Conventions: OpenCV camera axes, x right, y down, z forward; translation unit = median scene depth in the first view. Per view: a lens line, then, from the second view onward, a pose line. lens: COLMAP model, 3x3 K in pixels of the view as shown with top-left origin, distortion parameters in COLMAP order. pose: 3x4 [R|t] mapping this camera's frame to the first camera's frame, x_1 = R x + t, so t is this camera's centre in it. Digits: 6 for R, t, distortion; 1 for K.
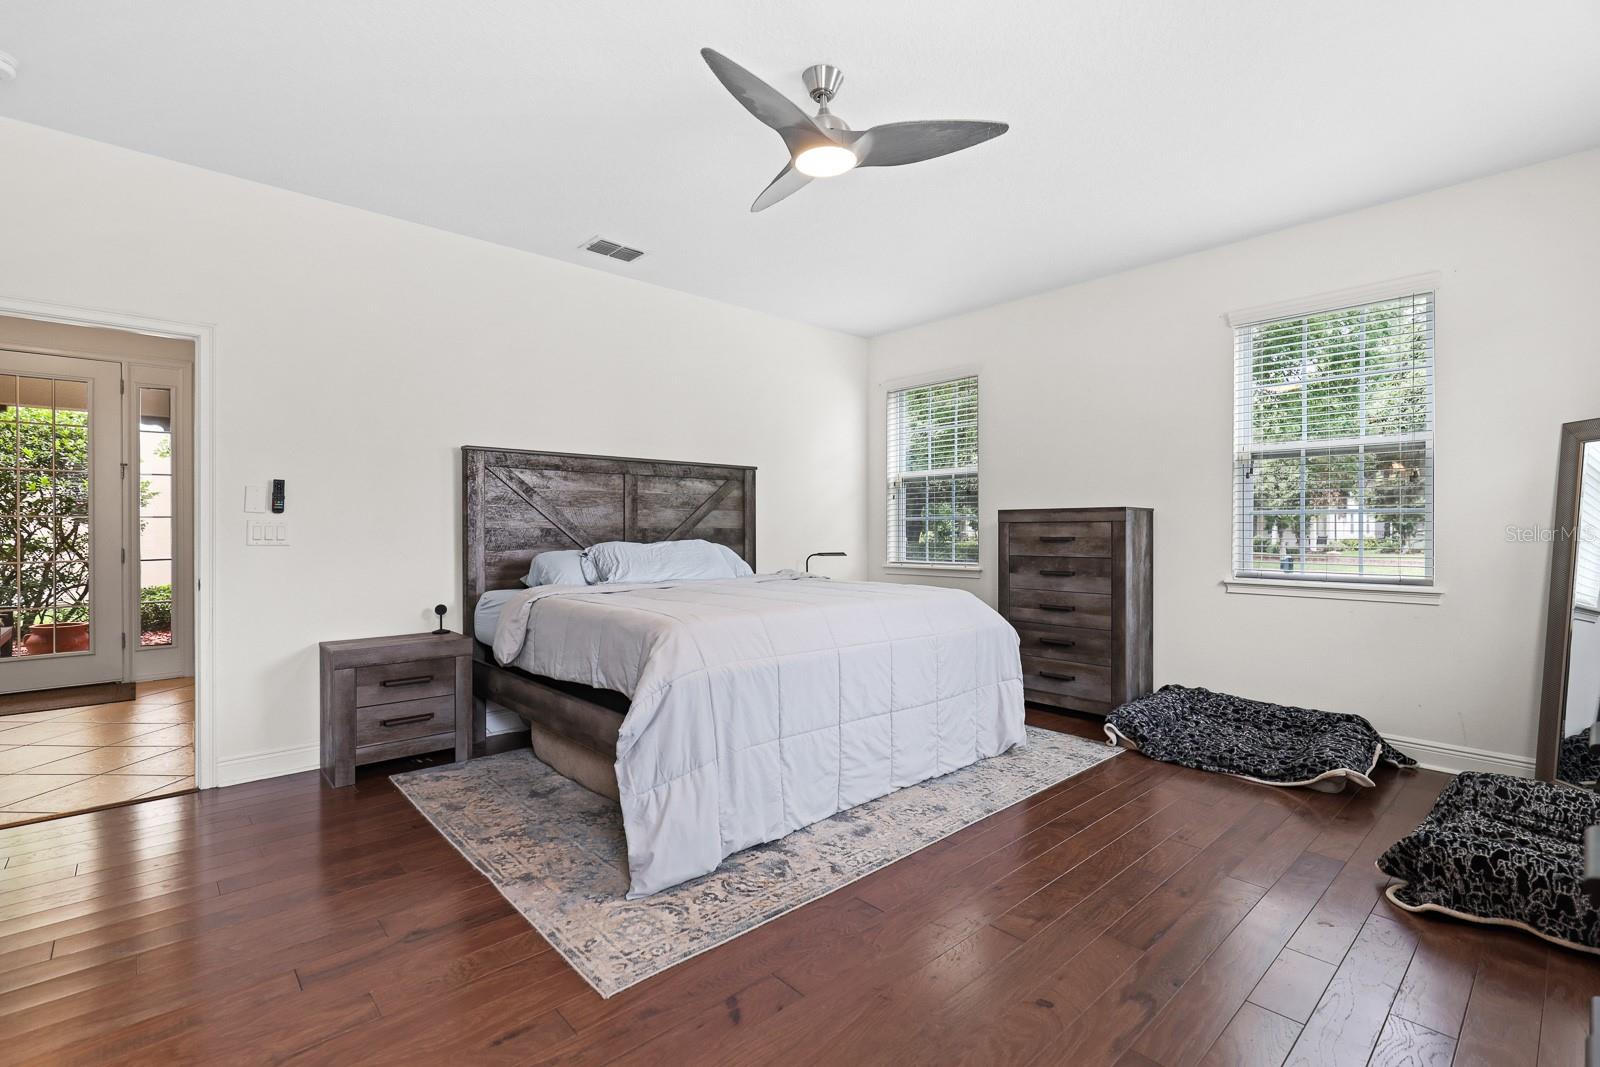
lens RADIAL K [[730.3, 0, 800.0], [0, 730.3, 533.5], [0, 0, 1]] dist [0.019394, 0.000221]
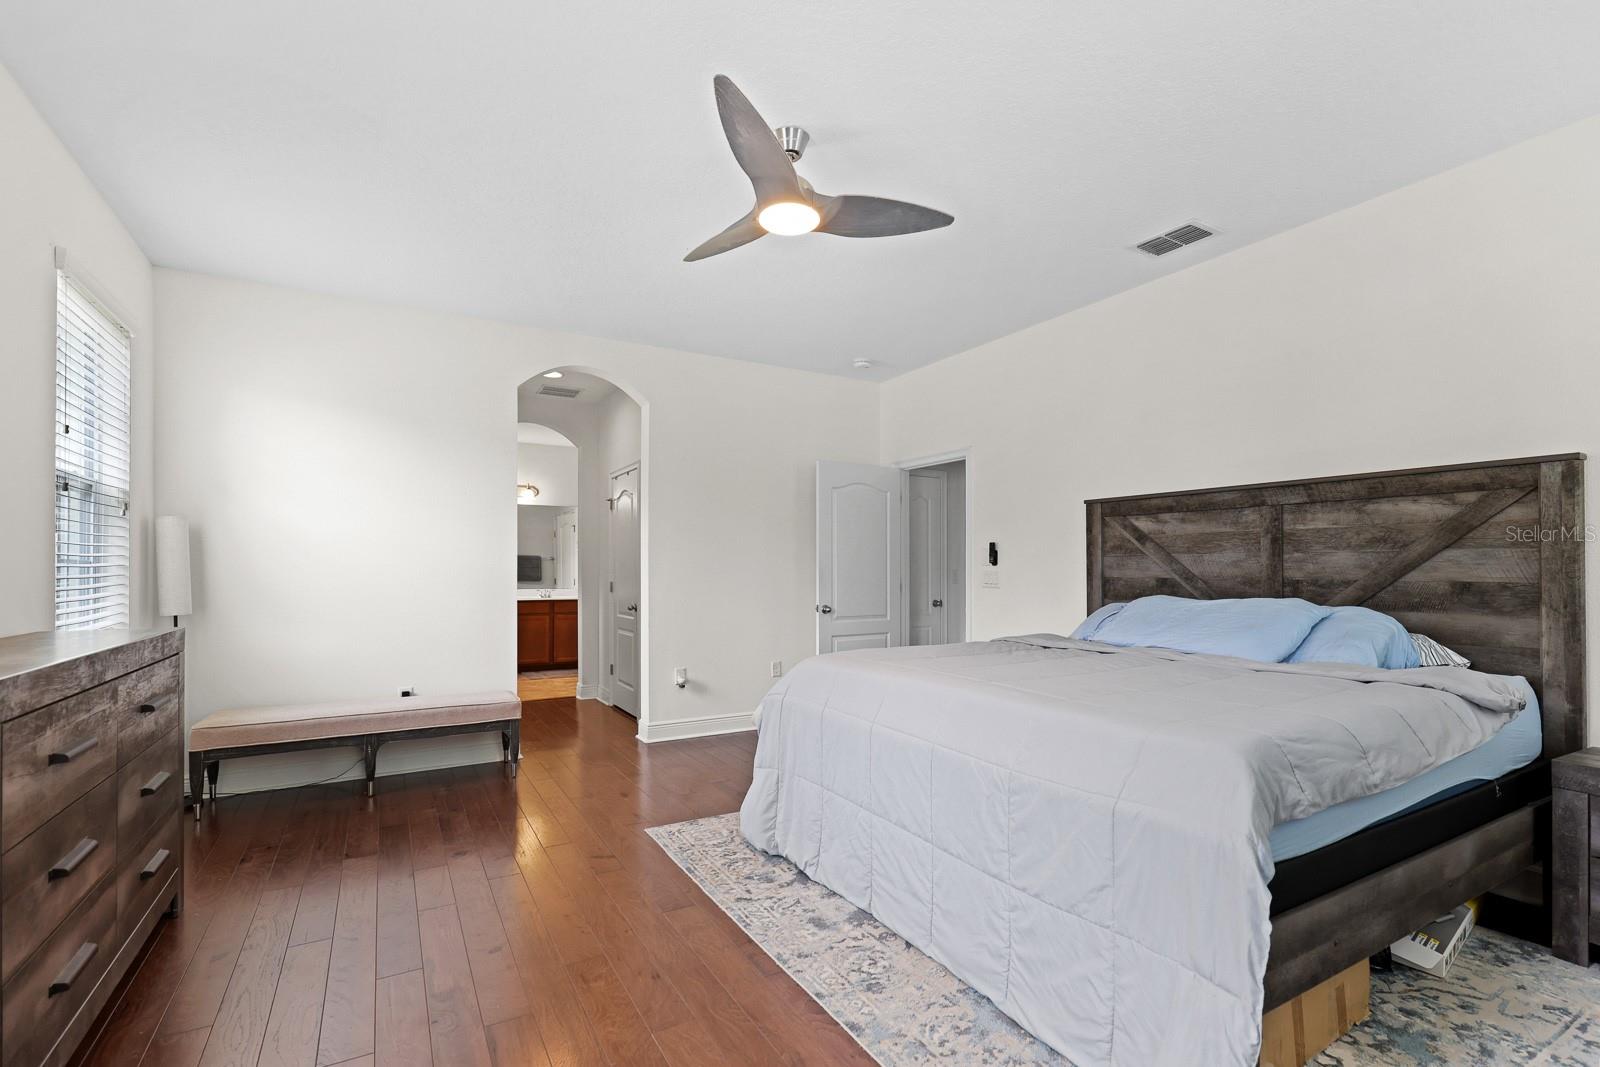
lens RADIAL K [[710.8, 0, 798.2], [0, 710.8, 573.2], [0, 0, 1]] dist [-0.008759, -0.000030]
pose [[-0.207773, 0.005748, -0.978160, 0.598856], [-0.008288, 0.999936, 0.007636, -0.015884], [0.978142, 0.009694, -0.207713, 0.740119]]
